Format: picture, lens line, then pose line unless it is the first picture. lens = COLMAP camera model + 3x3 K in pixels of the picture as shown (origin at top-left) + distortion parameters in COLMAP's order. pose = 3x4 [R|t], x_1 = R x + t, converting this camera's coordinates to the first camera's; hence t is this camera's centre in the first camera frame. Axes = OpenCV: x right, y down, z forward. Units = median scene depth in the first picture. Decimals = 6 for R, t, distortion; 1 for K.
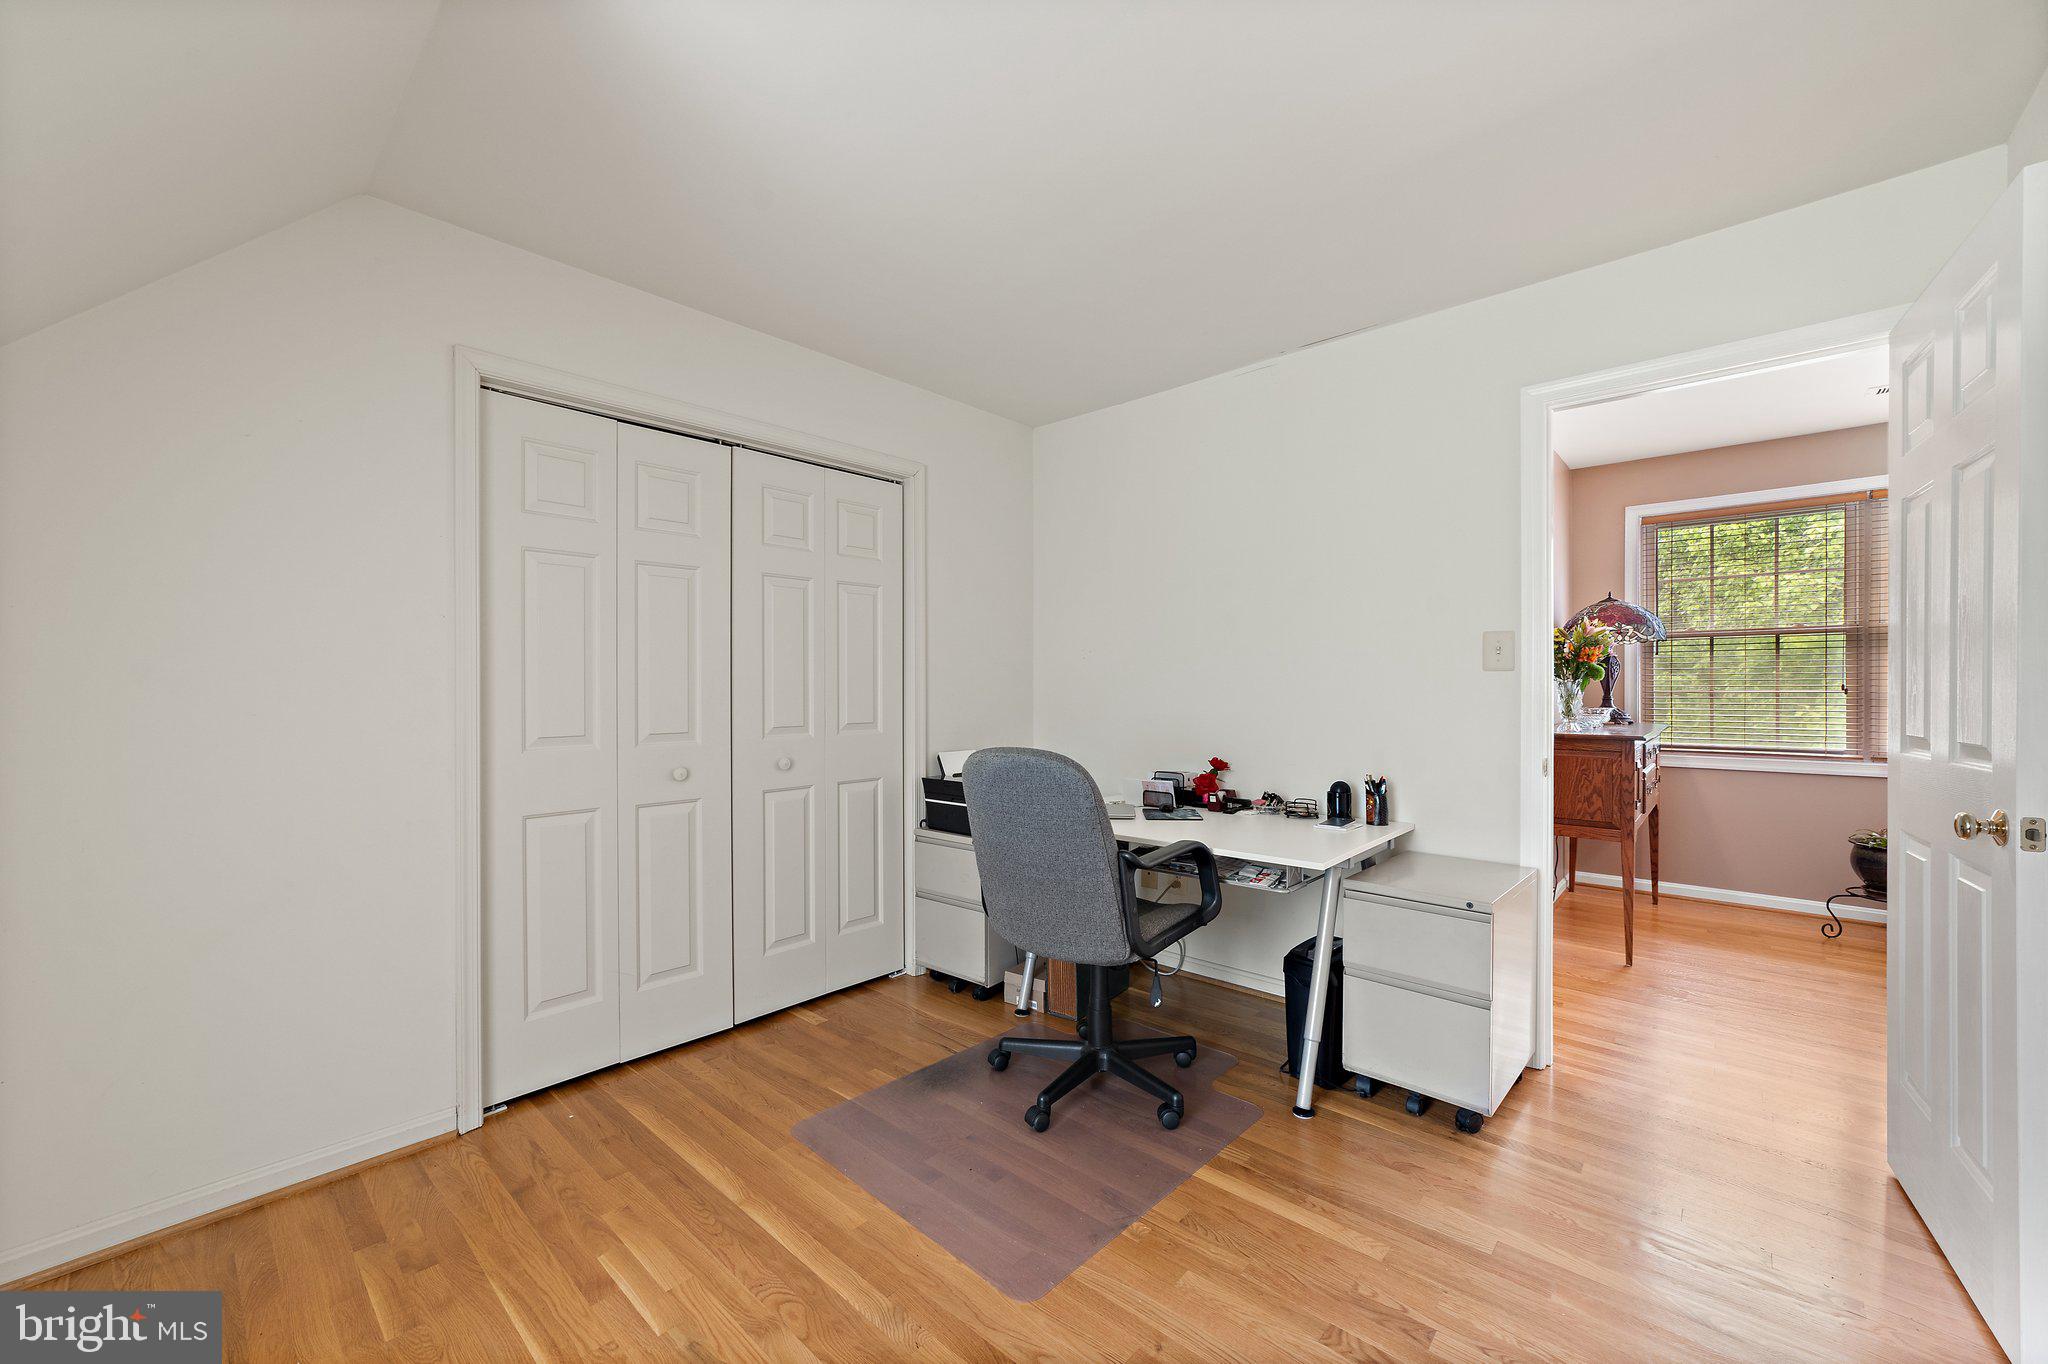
lens RADIAL K [[806.9, 0, 1029.3], [0, 806.9, 677.9], [0, 0, 1]] dist [-0.001872, 0.000321]
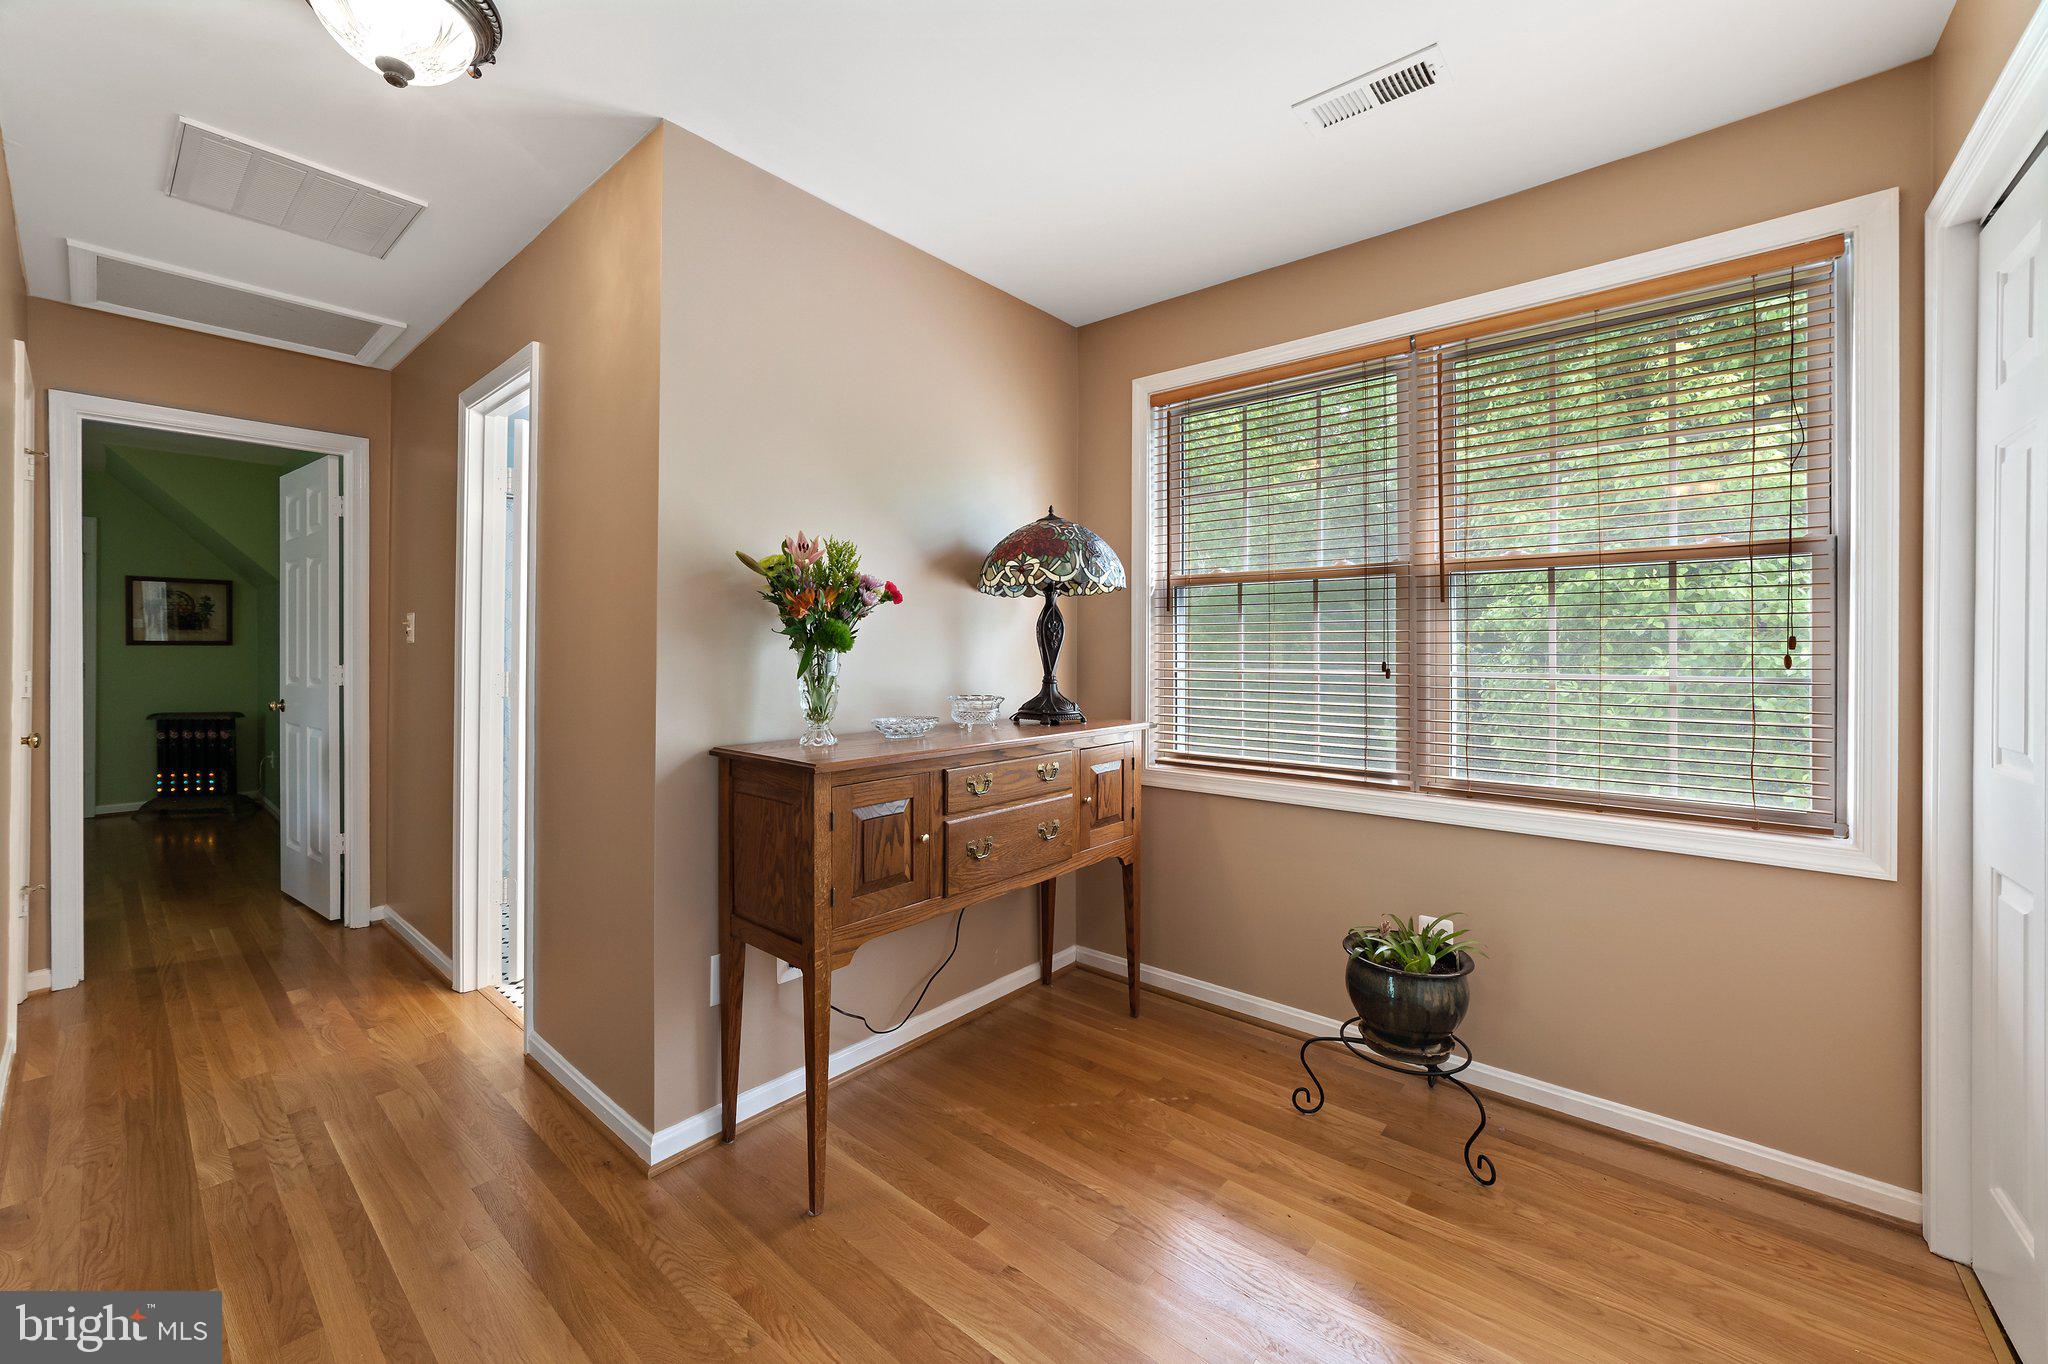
lens RADIAL K [[806.9, 0, 1017.4], [0, 806.9, 669.8], [0, 0, 1]] dist [-0.001872, 0.000321]
pose [[0.999740, 0.005450, 0.022122, 0.717577], [-0.005959, 0.999717, 0.023017, 0.002467], [-0.021990, -0.023143, 0.999490, 0.414559]]
